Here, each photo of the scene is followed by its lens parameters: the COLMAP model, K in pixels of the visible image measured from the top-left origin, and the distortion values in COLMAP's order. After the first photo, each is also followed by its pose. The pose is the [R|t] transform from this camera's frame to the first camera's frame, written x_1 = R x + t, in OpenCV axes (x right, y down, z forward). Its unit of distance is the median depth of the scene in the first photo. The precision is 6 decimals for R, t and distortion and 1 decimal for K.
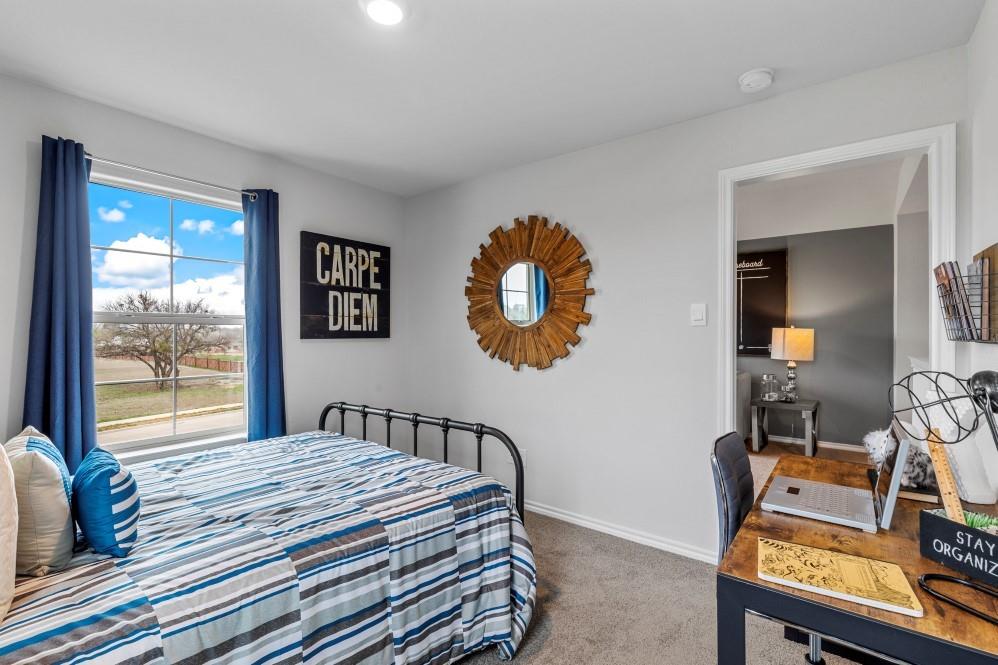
lens RADIAL K [[448.3, 0, 501.6], [0, 448.3, 333.4], [0, 0, 1]] dist [0.005235, -0.000461]
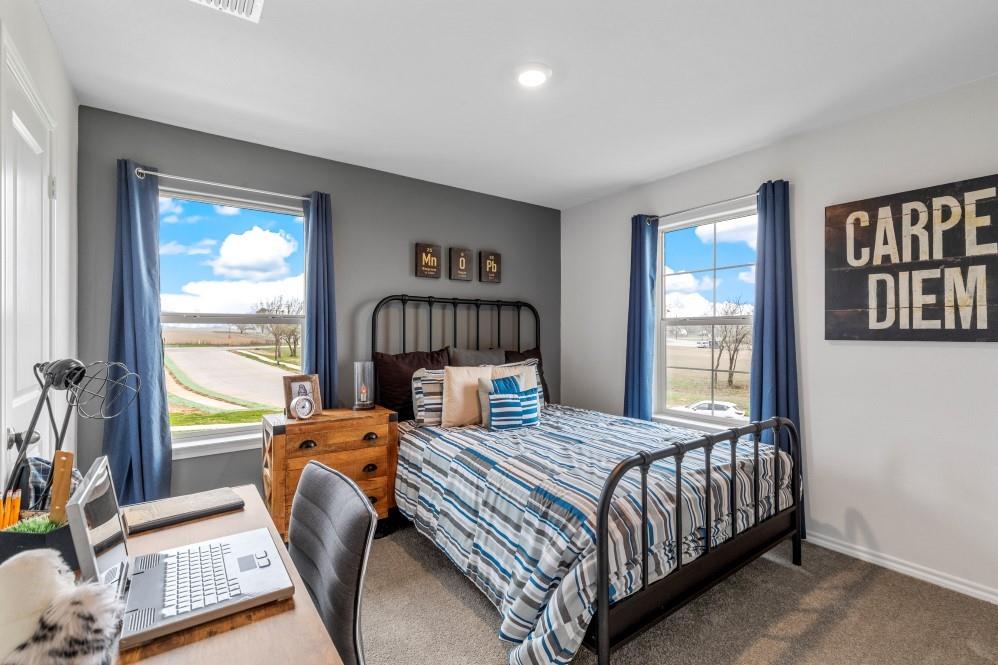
lens RADIAL K [[448.3, 0, 498.1], [0, 448.3, 329.9], [0, 0, 1]] dist [0.005235, -0.000461]
pose [[-0.287886, -0.004661, -0.957653, 0.485207], [-0.002084, 0.999989, -0.004241, -0.000843], [0.957662, 0.000775, -0.287892, 0.633370]]
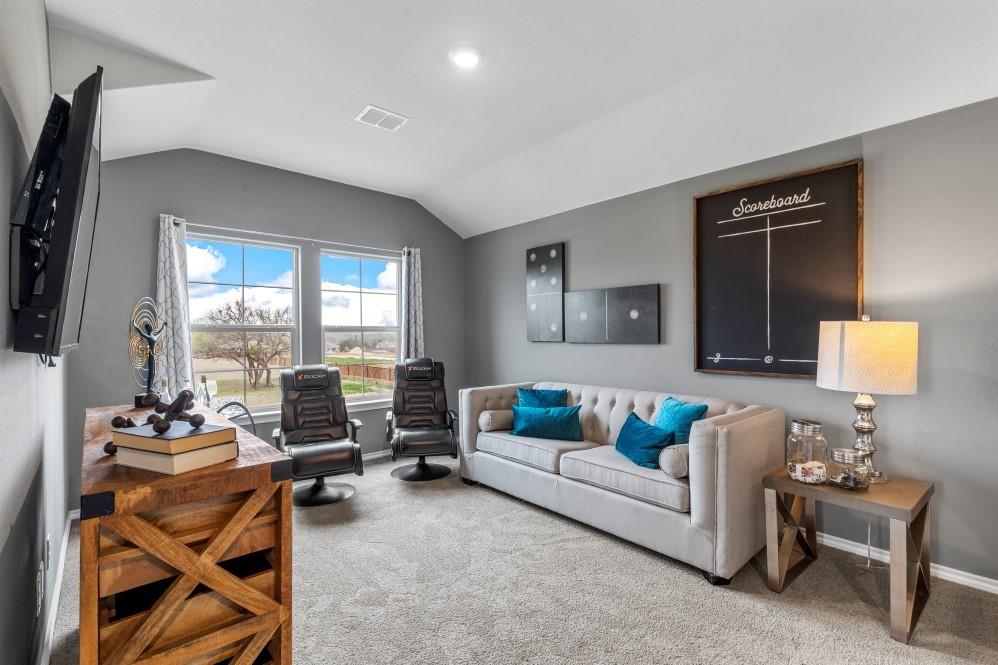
lens RADIAL K [[448.3, 0, 495.4], [0, 448.3, 335.9], [0, 0, 1]] dist [0.005235, -0.000461]
pose [[0.981332, -0.001921, -0.192310, 0.093839], [0.001755, 0.999998, -0.001033, 0.000888], [0.192311, 0.000676, 0.981334, 0.122766]]
